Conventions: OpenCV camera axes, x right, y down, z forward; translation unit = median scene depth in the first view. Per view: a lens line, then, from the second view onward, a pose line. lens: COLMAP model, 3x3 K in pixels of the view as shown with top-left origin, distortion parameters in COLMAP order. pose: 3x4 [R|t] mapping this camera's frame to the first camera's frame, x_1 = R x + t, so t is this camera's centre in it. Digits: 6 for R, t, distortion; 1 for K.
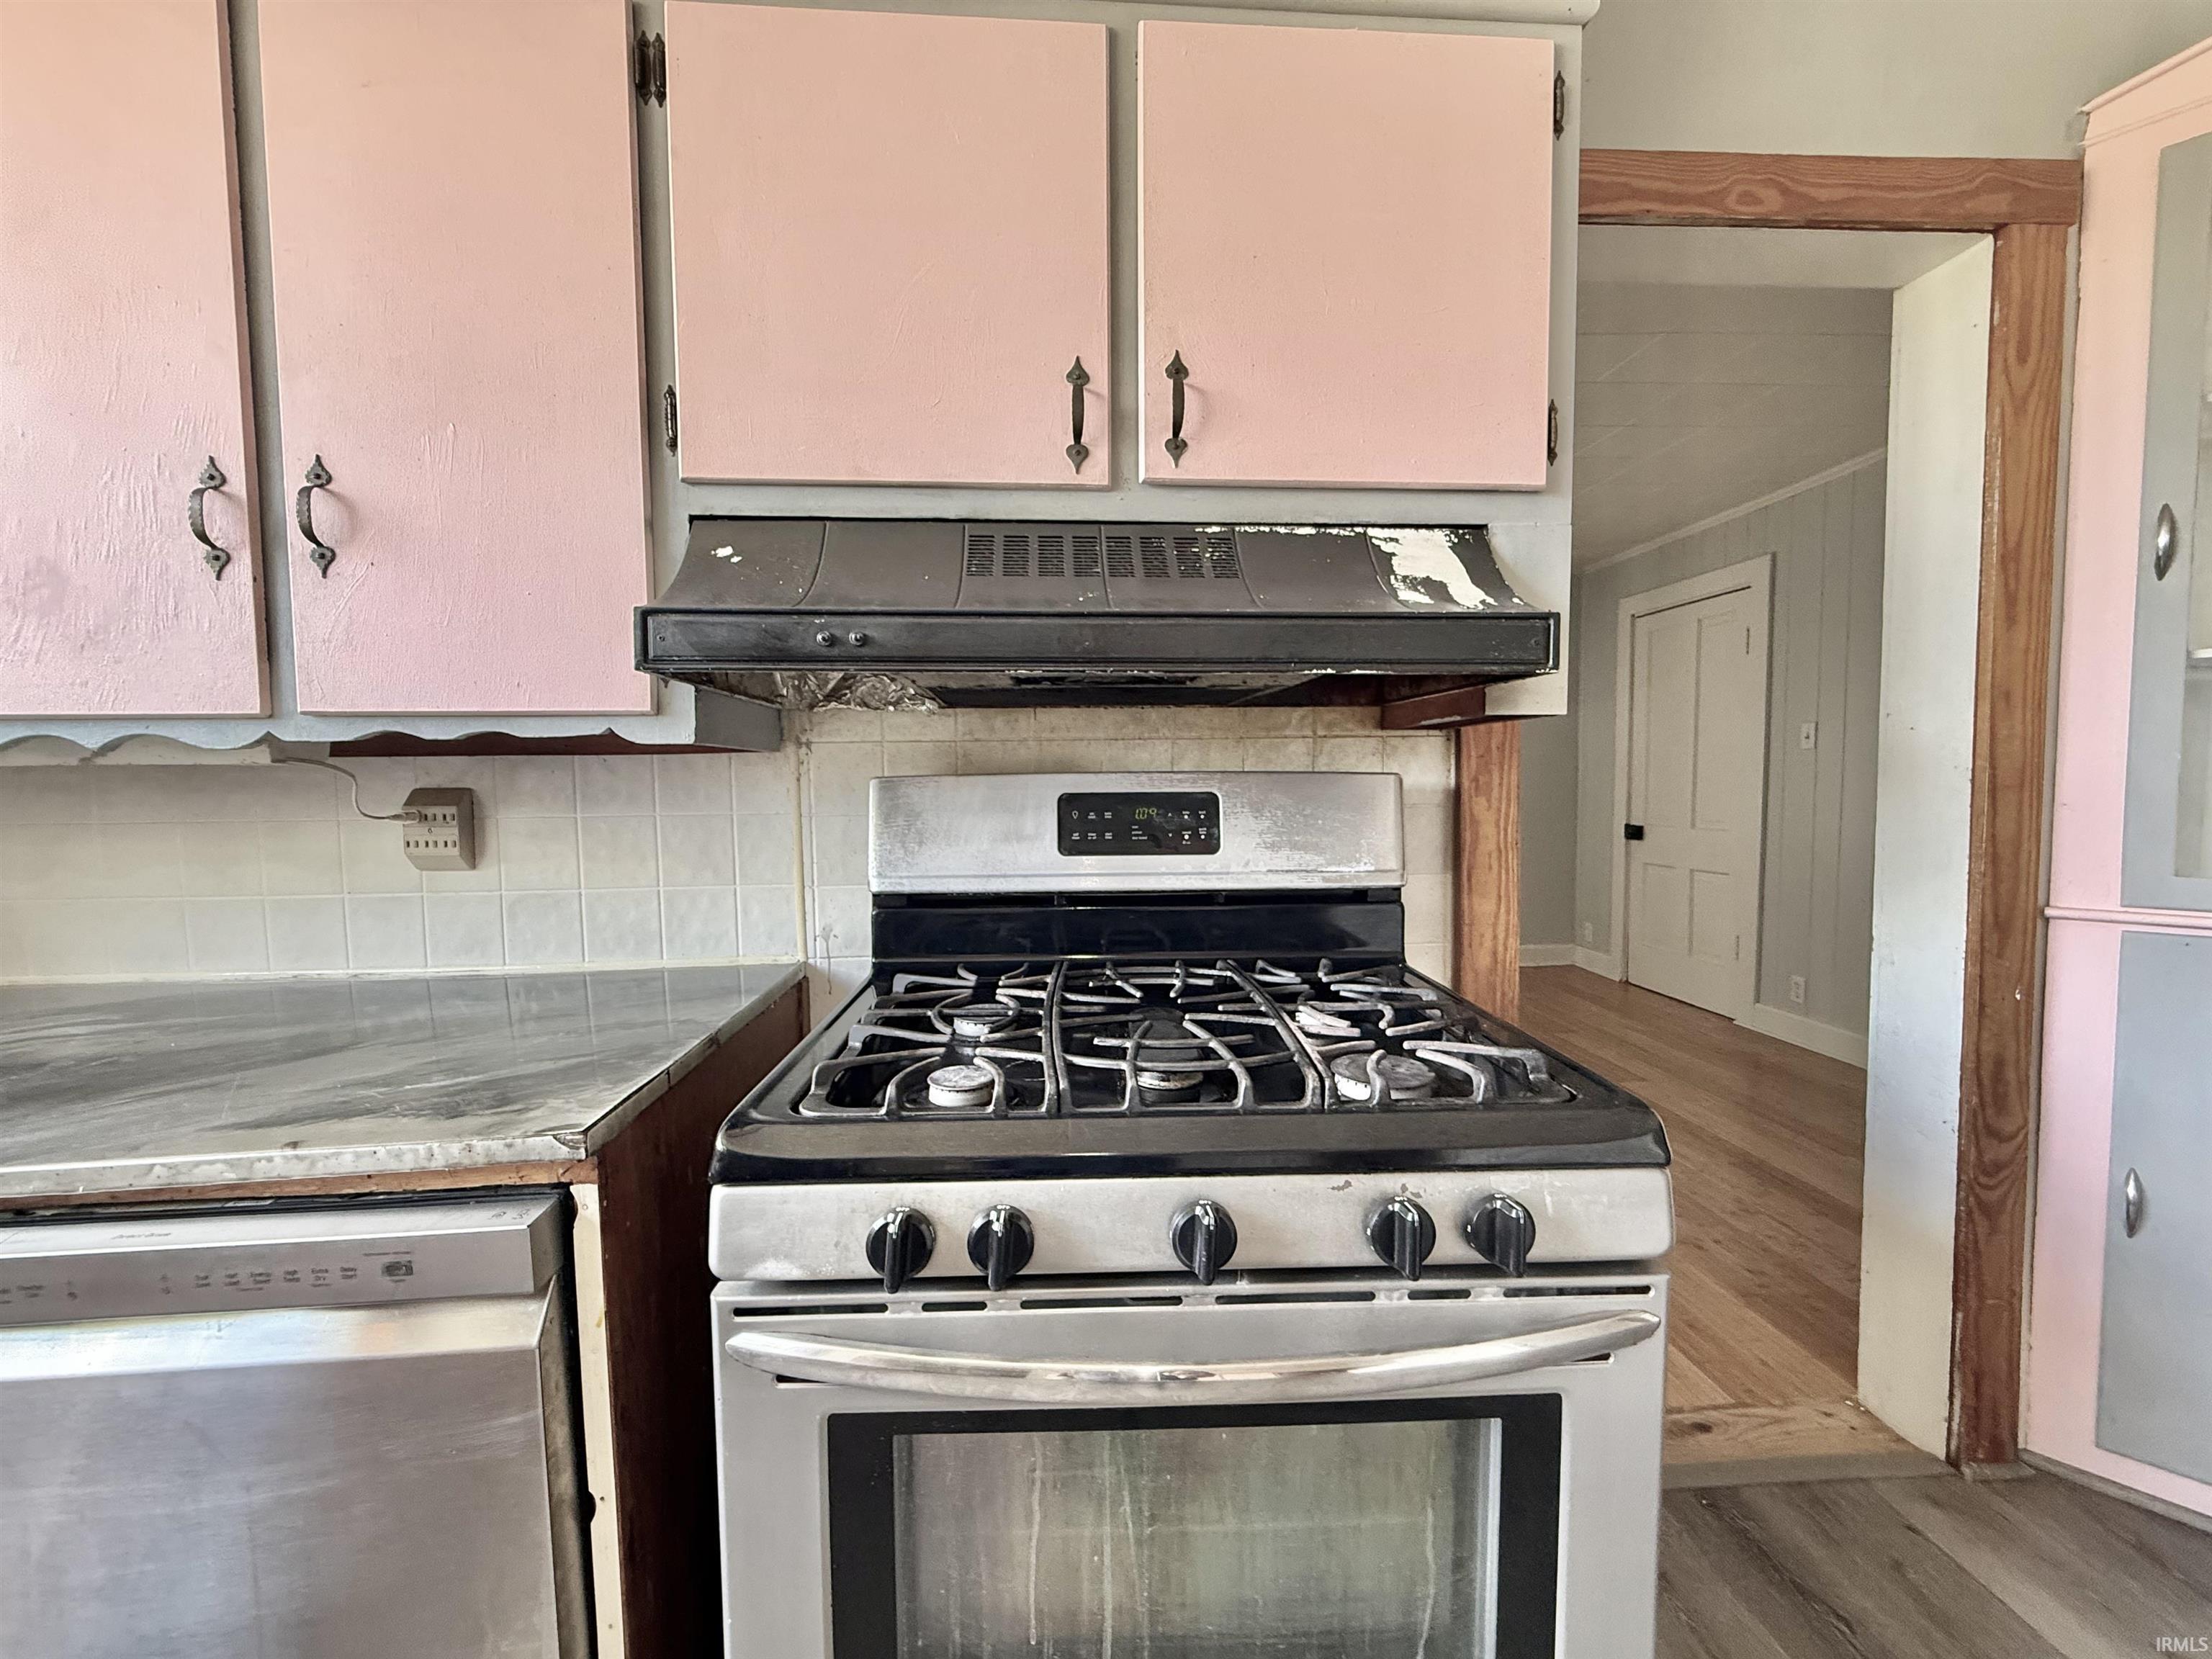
lens RADIAL K [[879.6, 0, 1101.2], [0, 879.6, 833.2], [0, 0, 1]] dist [0.000576, -0.000338]
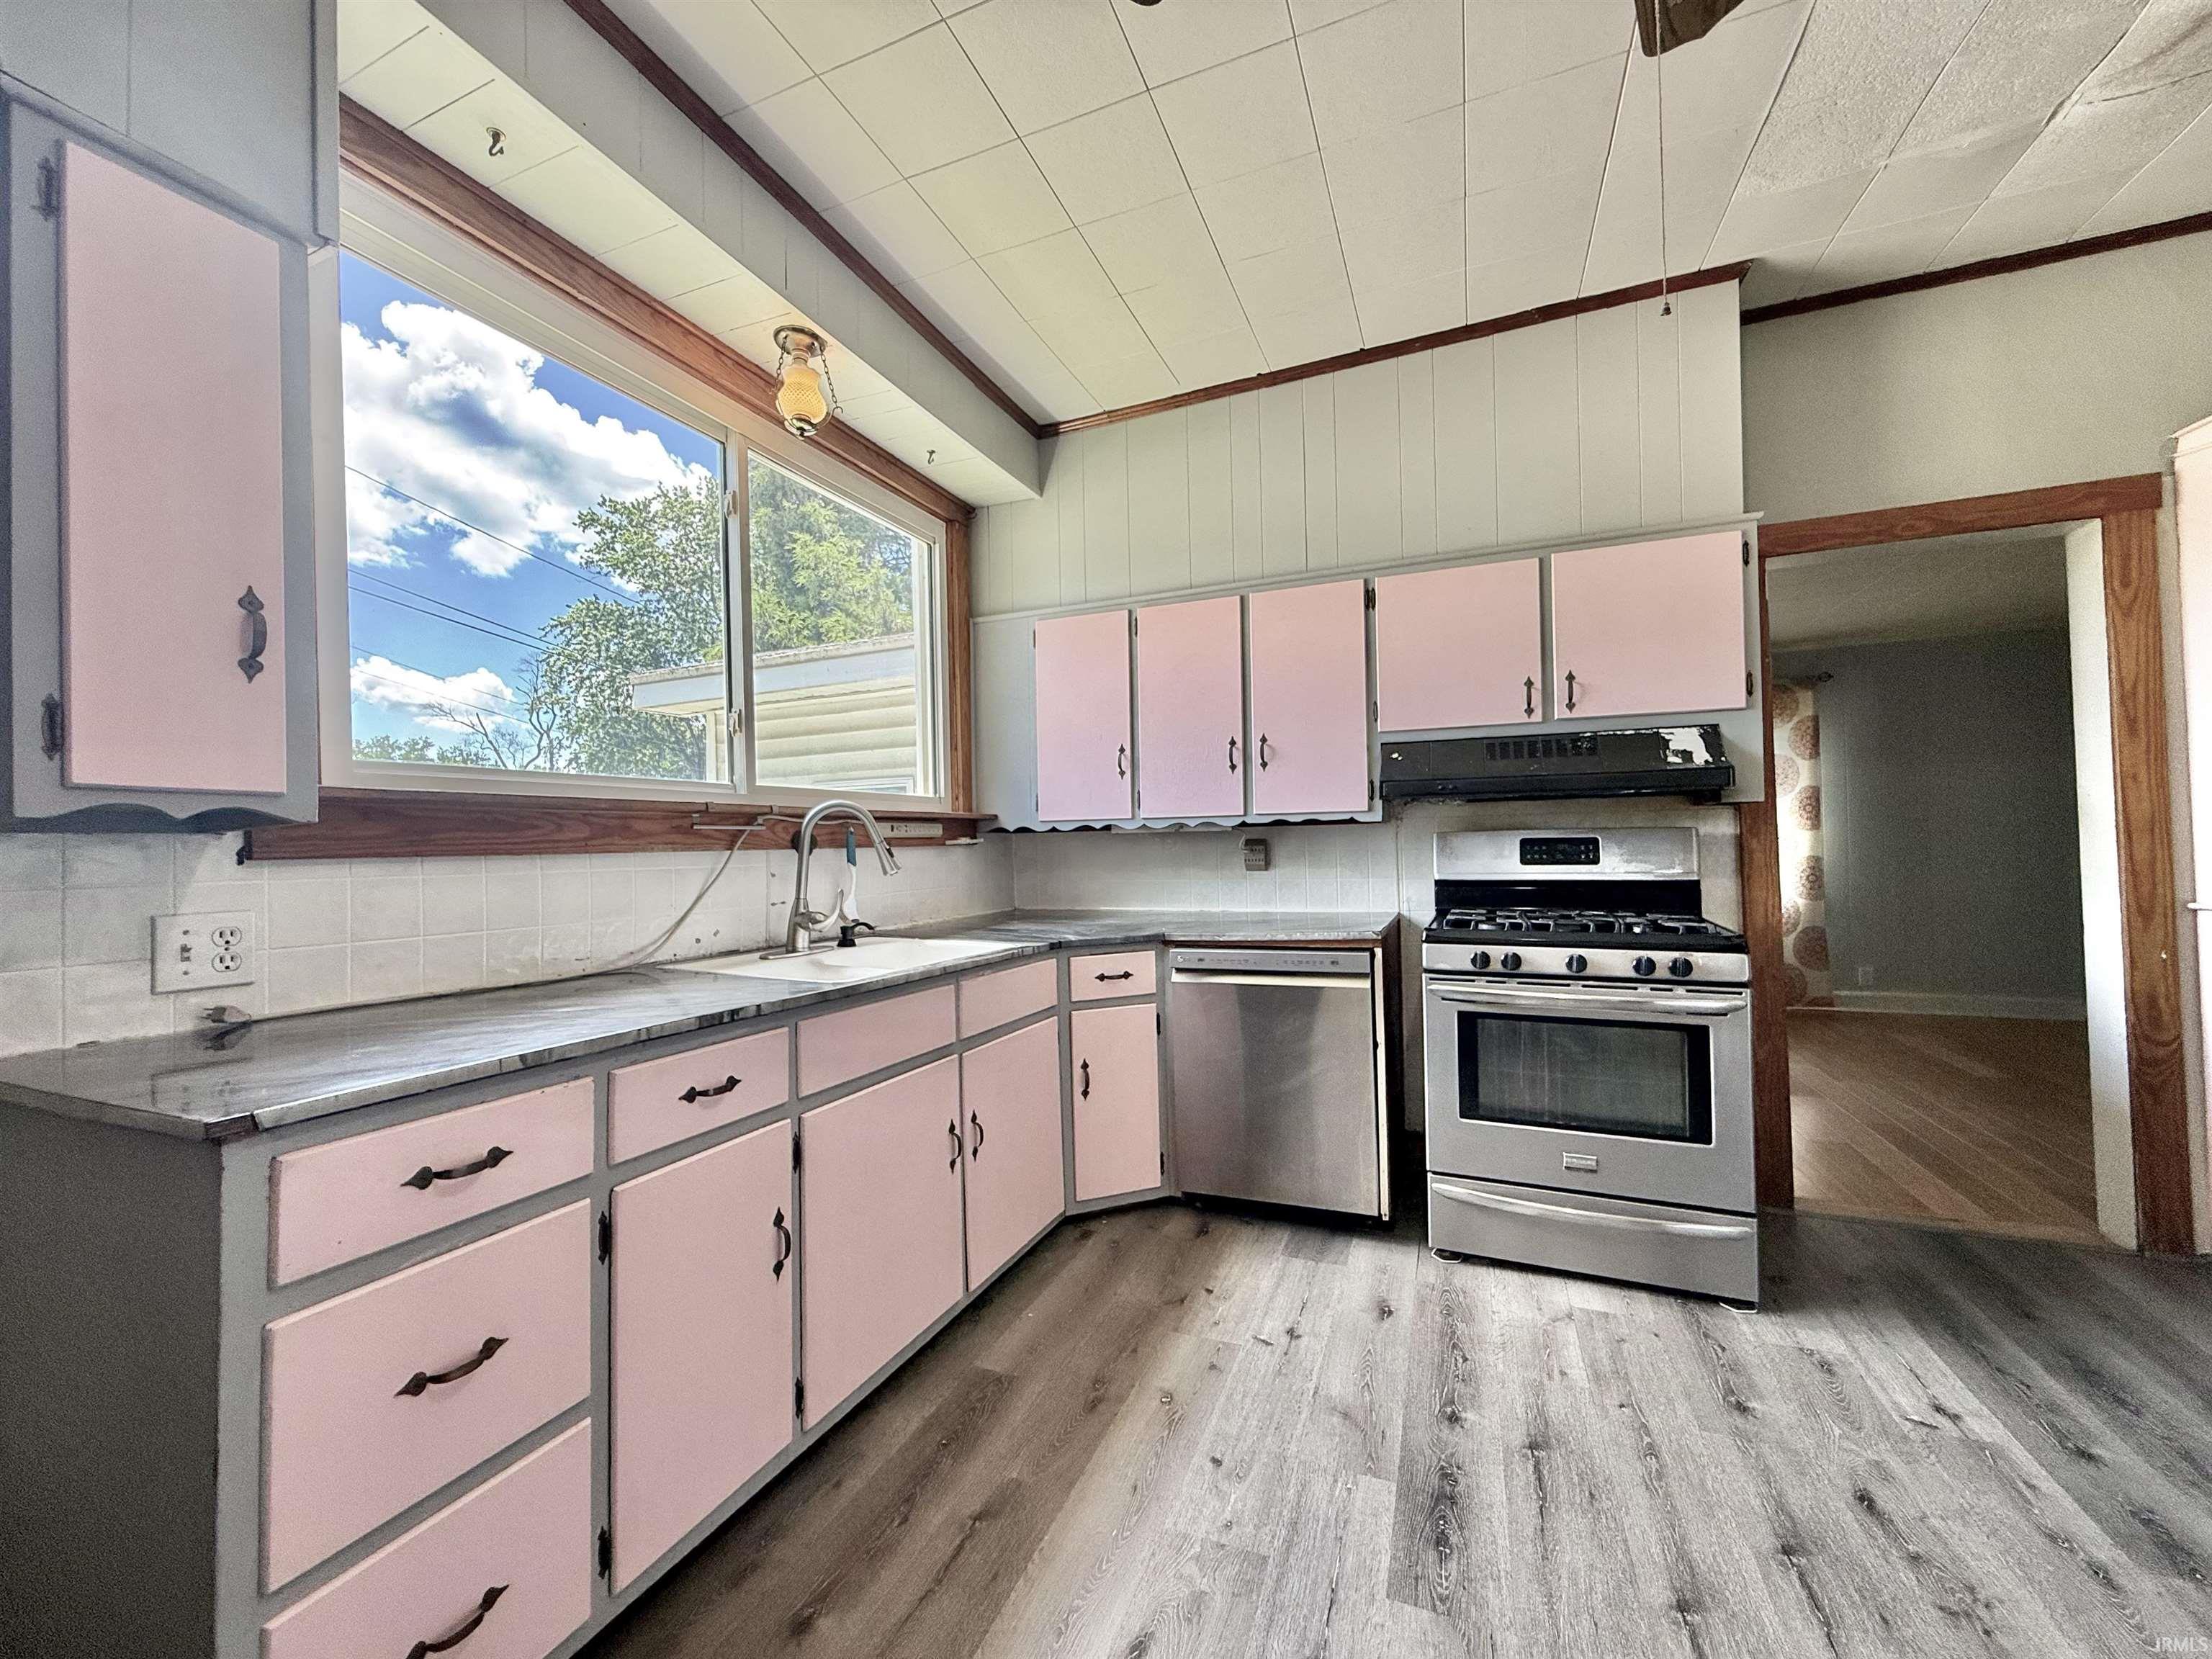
lens RADIAL K [[879.6, 0, 1098.3], [0, 879.6, 832.3], [0, 0, 1]] dist [0.000576, -0.000338]
pose [[0.894765, -0.012942, -0.446350, -0.009421], [-0.018218, 0.997690, -0.065448, 0.140022], [0.446166, 0.066692, 0.892462, -1.981681]]
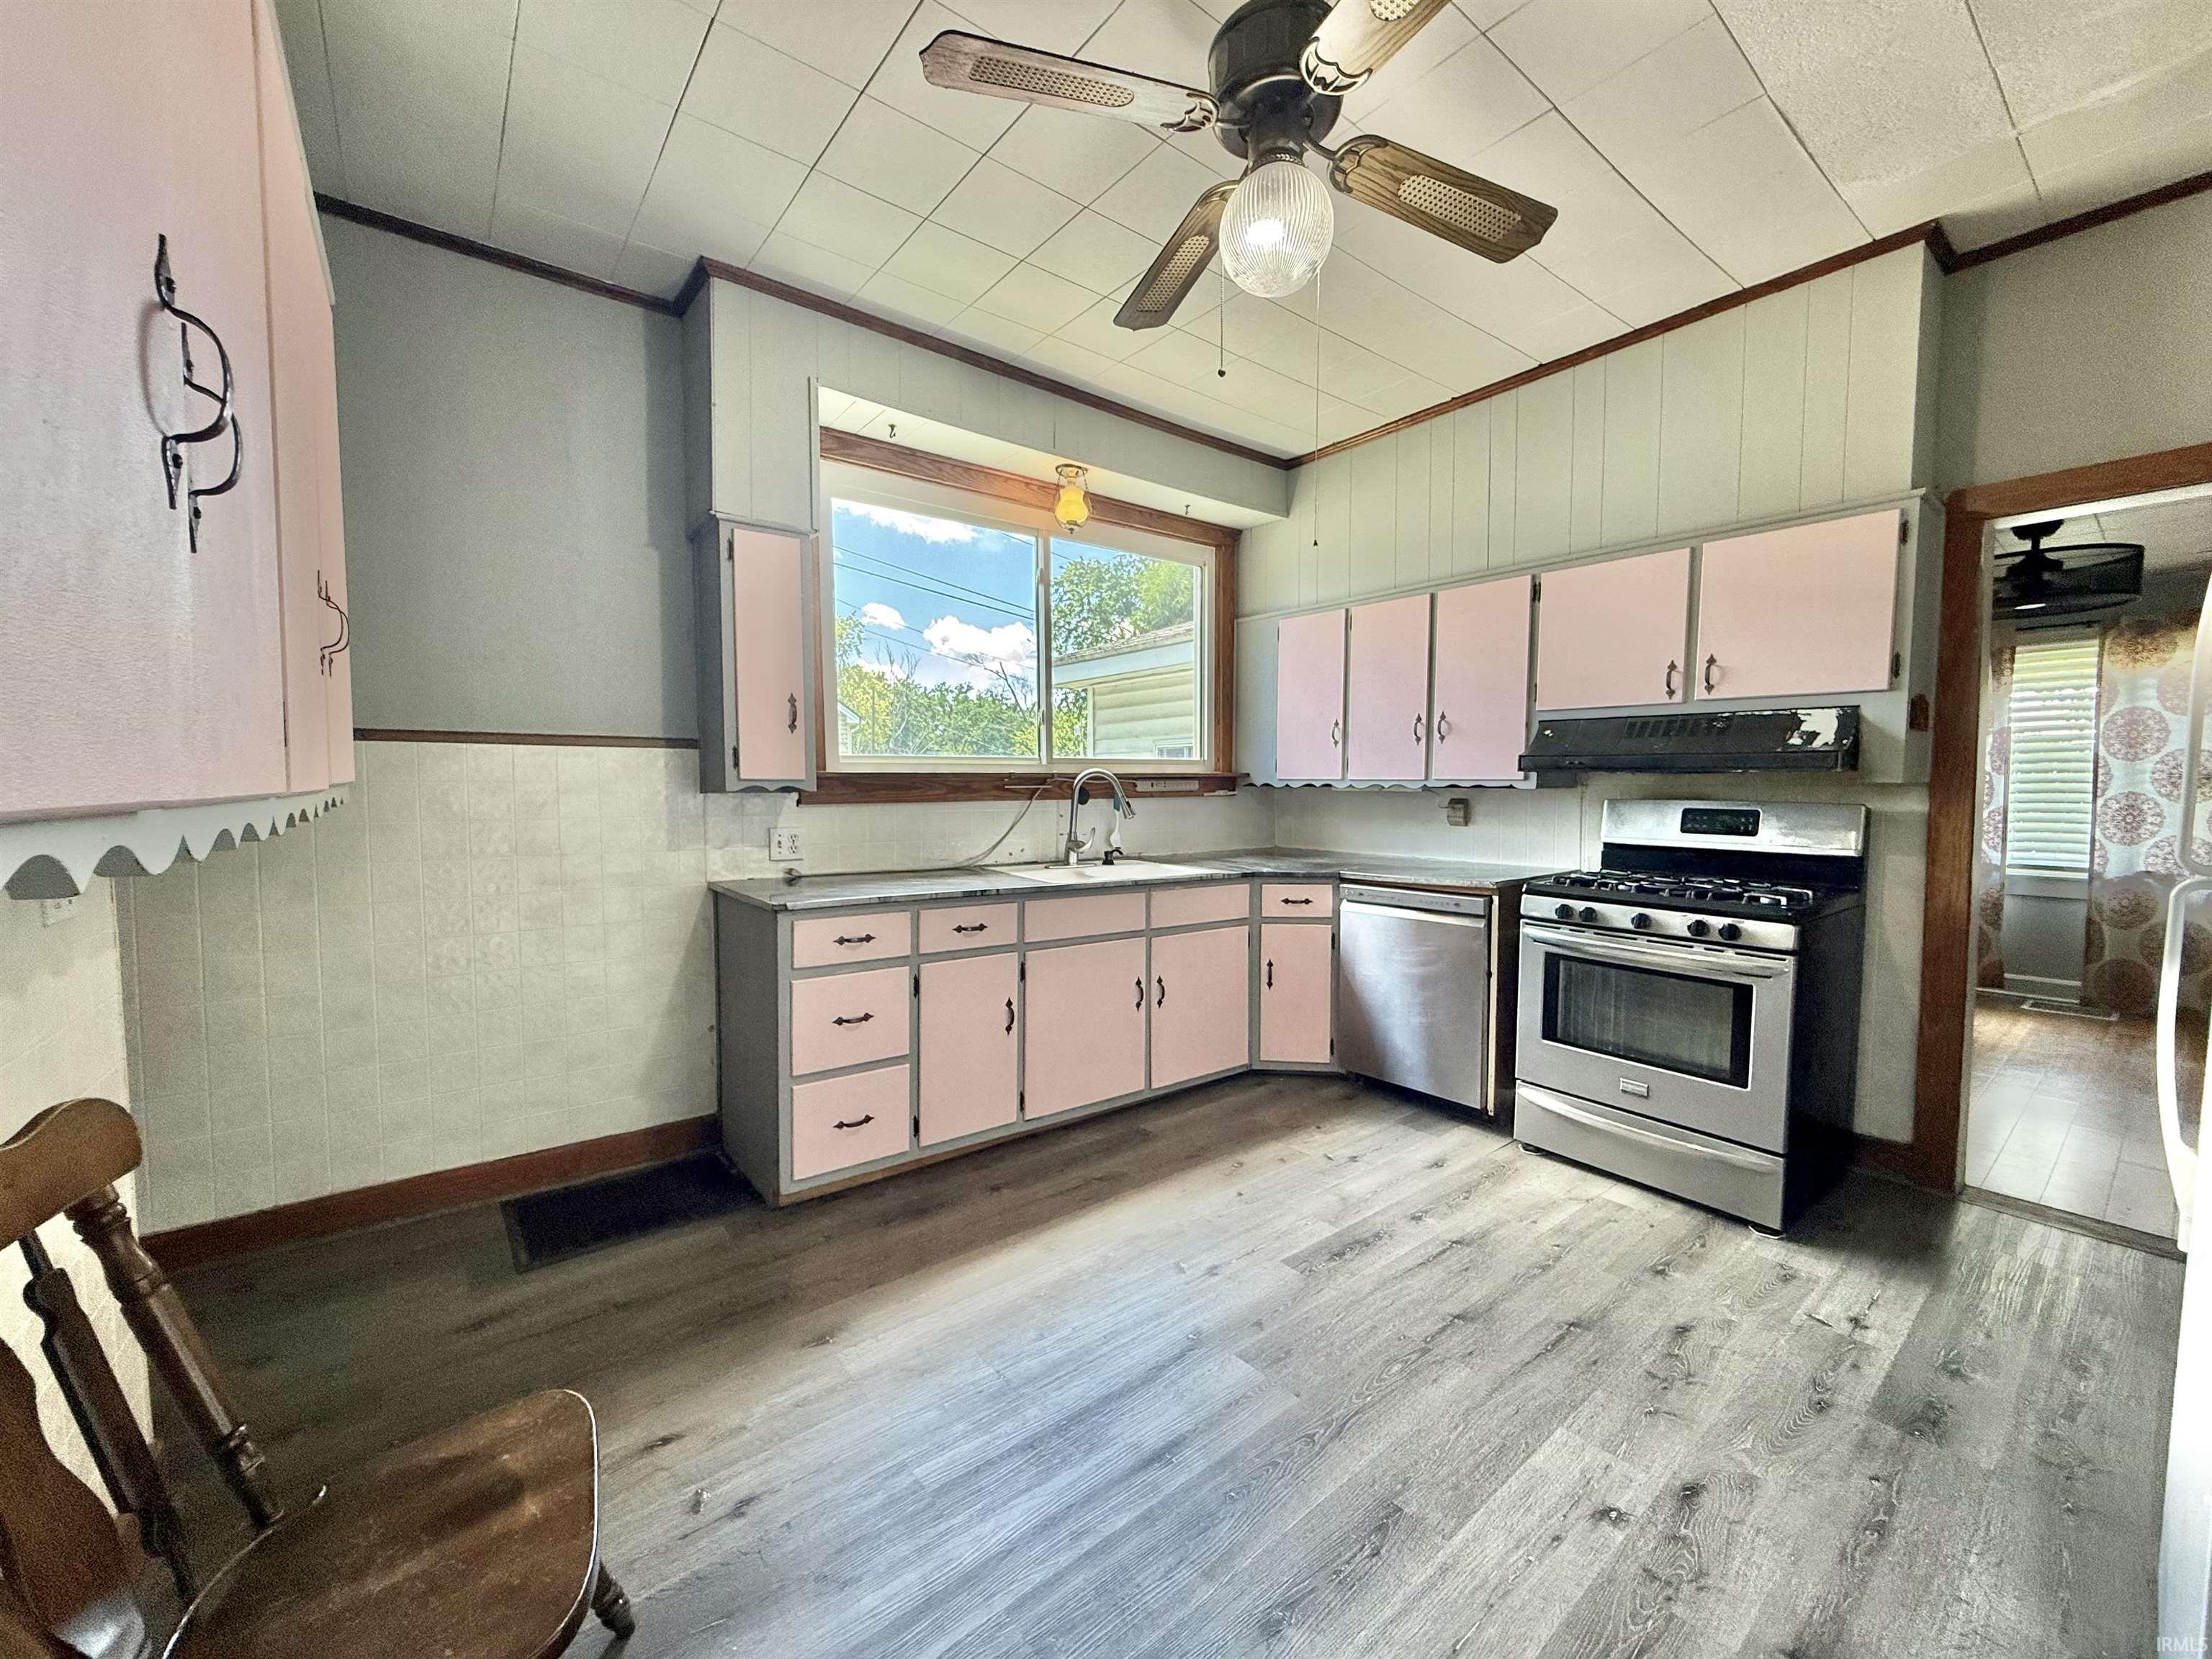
lens RADIAL K [[879.6, 0, 1096.3], [0, 879.6, 829.8], [0, 0, 1]] dist [0.000576, -0.000338]
pose [[0.563405, 0.058769, -0.824088, 1.346719], [-0.058970, 0.997783, 0.030839, 0.047412], [0.824073, 0.031222, 0.565622, -2.235146]]
